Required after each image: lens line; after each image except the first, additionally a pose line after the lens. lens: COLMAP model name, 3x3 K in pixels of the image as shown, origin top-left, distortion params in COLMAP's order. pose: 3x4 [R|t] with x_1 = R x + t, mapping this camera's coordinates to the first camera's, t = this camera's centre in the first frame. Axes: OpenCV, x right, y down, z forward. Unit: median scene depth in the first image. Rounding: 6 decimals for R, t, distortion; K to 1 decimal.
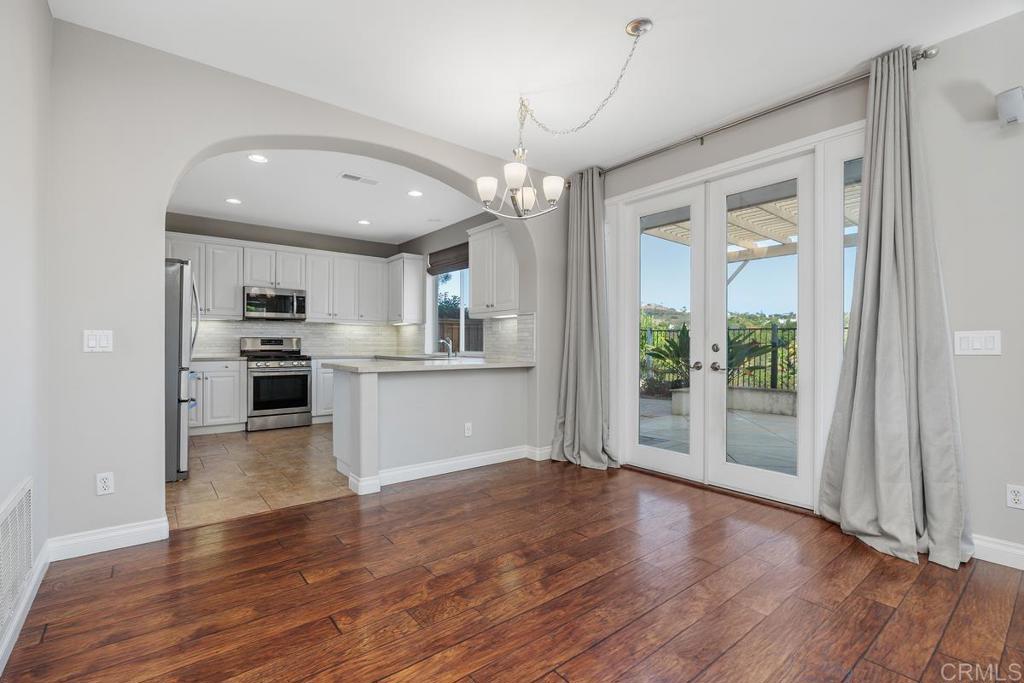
lens RADIAL K [[463.1, 0, 517.4], [0, 463.1, 345.1], [0, 0, 1]] dist [-0.017311, -0.000082]
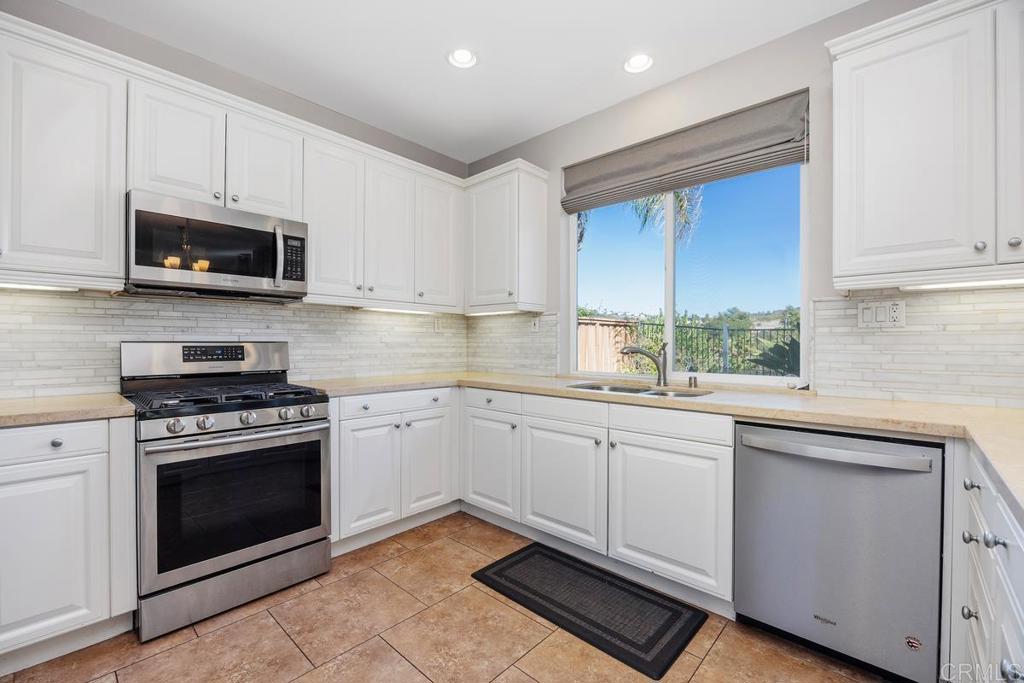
lens RADIAL K [[441.0, 0, 514.3], [0, 441.0, 344.1], [0, 0, 1]] dist [-0.003383, -0.000673]
pose [[0.988971, -0.002859, 0.148083, -0.354819], [0.003227, 0.999992, -0.002246, -0.013088], [-0.148076, 0.002699, 0.988972, 0.626991]]
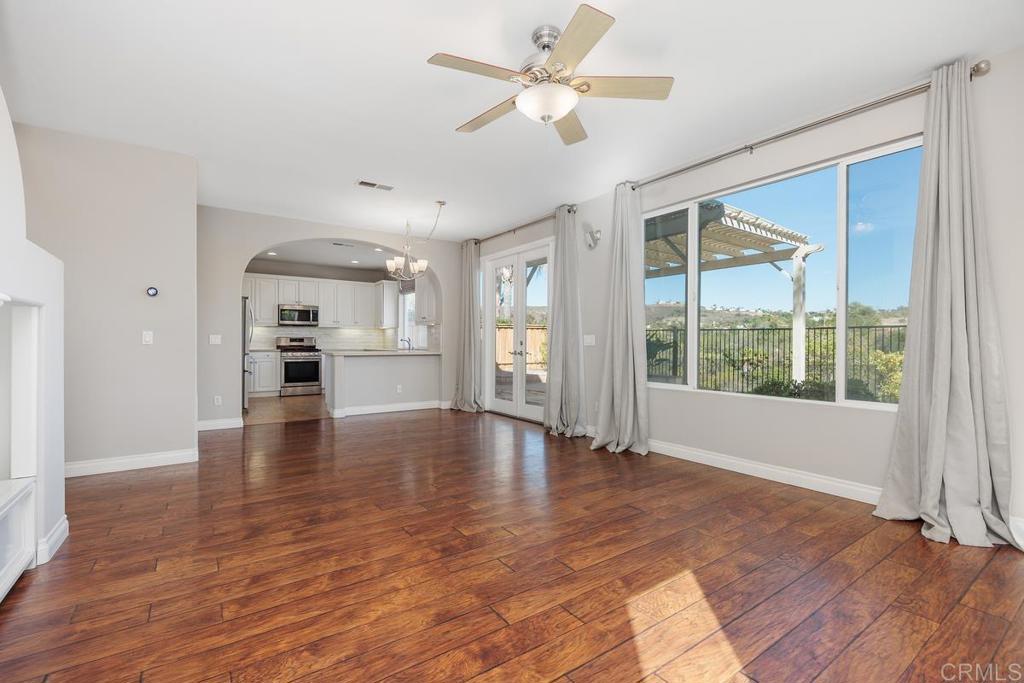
lens RADIAL K [[441.0, 0, 504.0], [0, 441.0, 343.0], [0, 0, 1]] dist [-0.003383, -0.000673]
pose [[0.997490, 0.000947, -0.070800, 0.271373], [-0.001006, 0.999999, -0.000810, 0.003850], [0.070799, 0.000879, 0.997490, -0.434855]]
